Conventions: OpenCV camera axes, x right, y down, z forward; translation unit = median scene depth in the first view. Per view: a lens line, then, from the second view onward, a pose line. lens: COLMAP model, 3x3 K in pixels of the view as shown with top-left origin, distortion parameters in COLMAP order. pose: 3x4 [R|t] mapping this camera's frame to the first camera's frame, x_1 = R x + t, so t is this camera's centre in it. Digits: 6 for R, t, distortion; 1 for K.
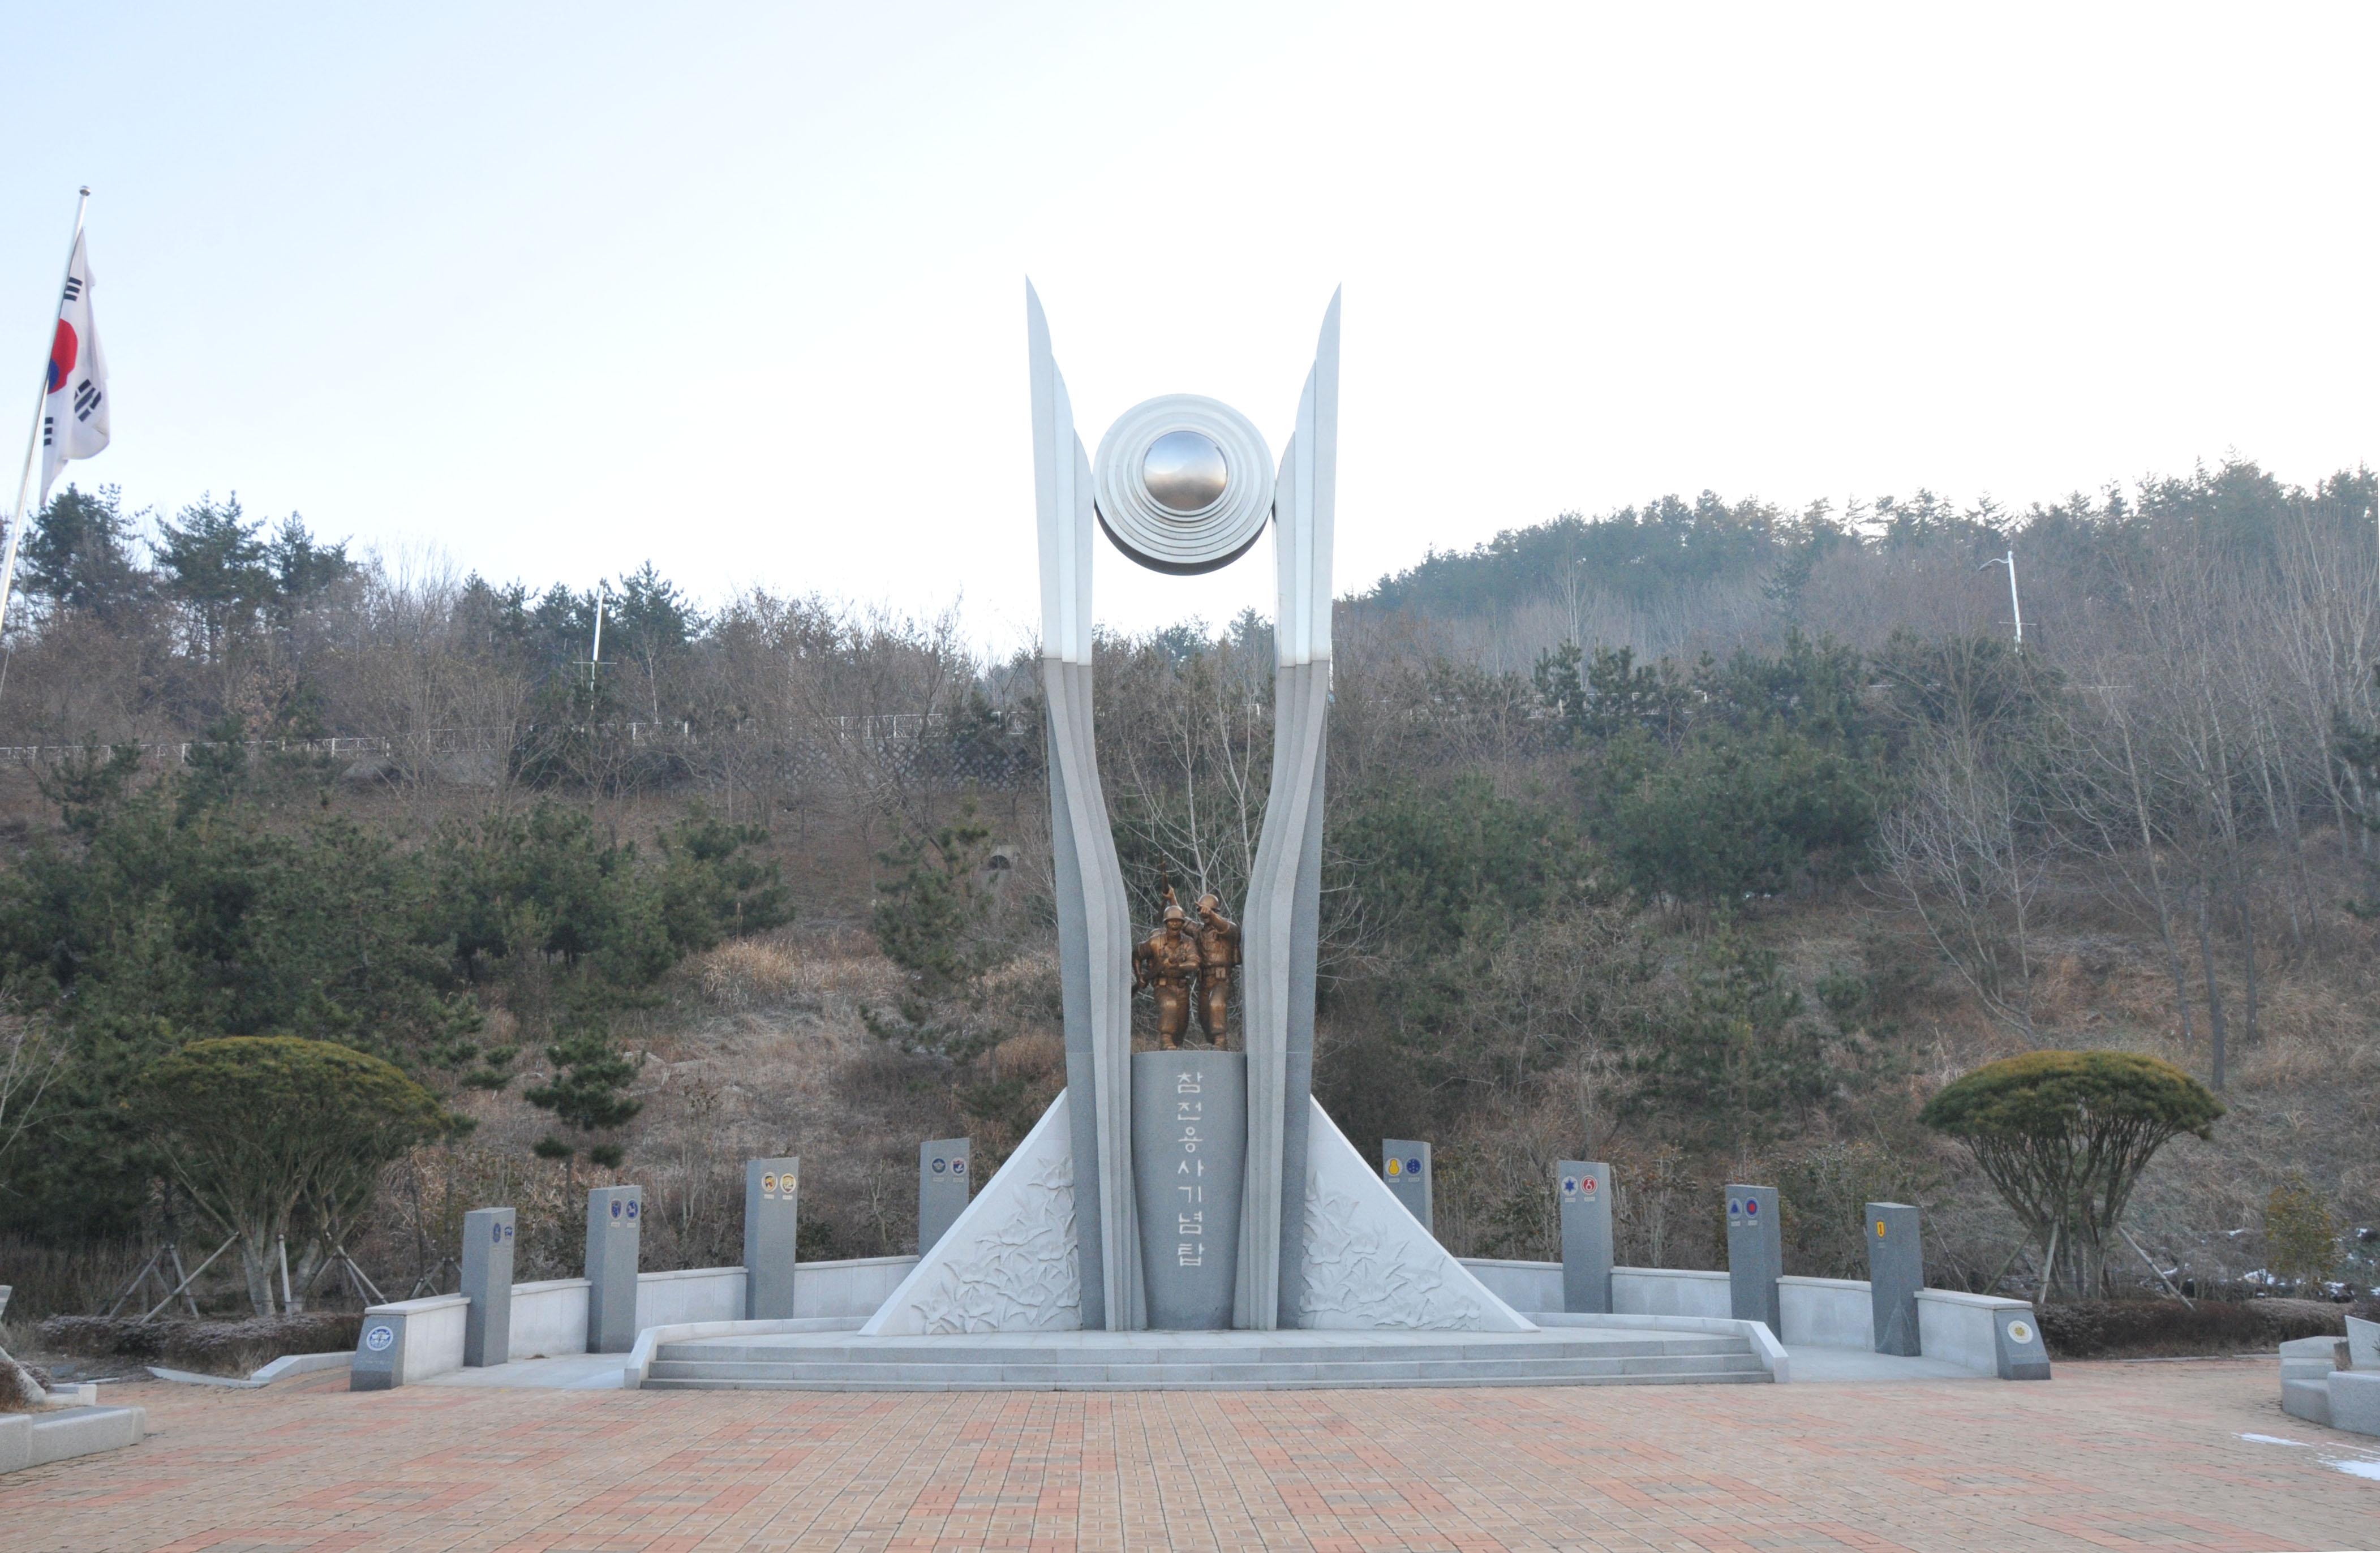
lens RADIAL K [[1885.7, 0, 1182.5], [0, 1885.7, 771.9], [0, 0, 1]] dist [-0.088054, -0.000908]
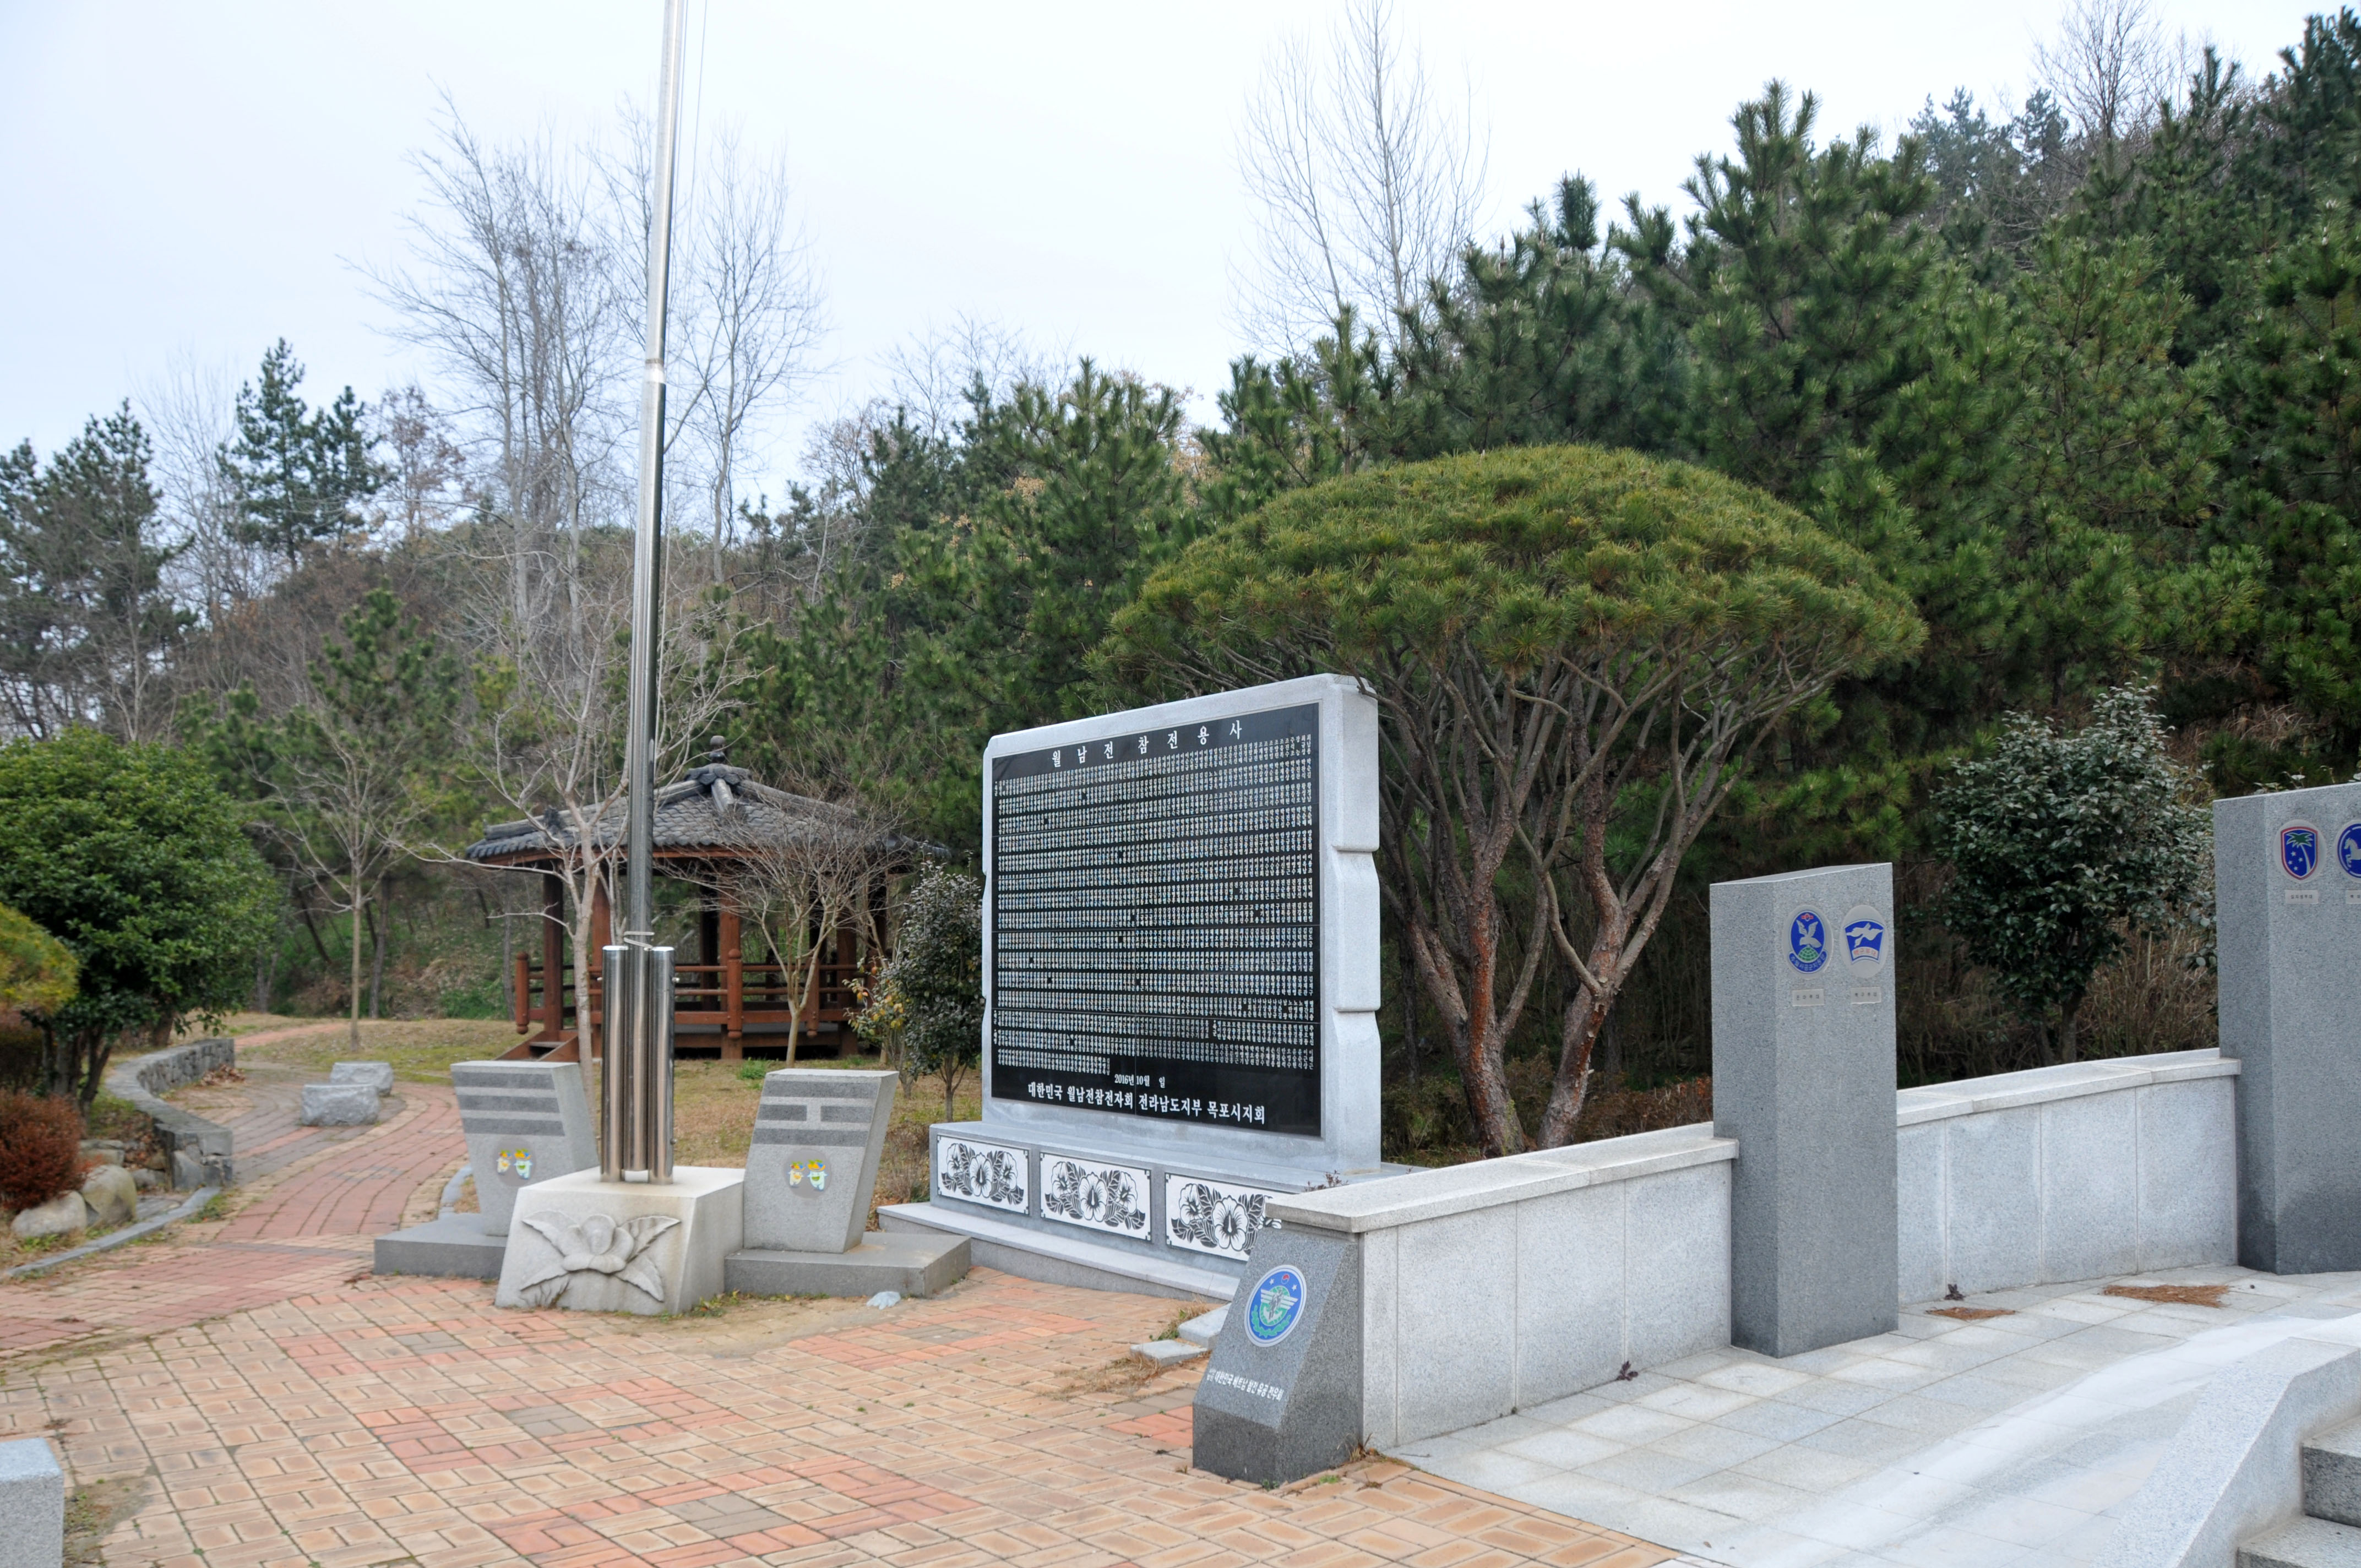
lens RADIAL K [[1847.4, 0, 1121.5], [0, 1847.4, 835.9], [0, 0, 1]] dist [-0.111968, 0.035638]
pose [[0.538669, -0.049514, -0.841061, -0.137755], [0.217365, 0.972644, 0.081954, 0.146022], [0.813995, -0.226963, 0.534696, 0.603678]]
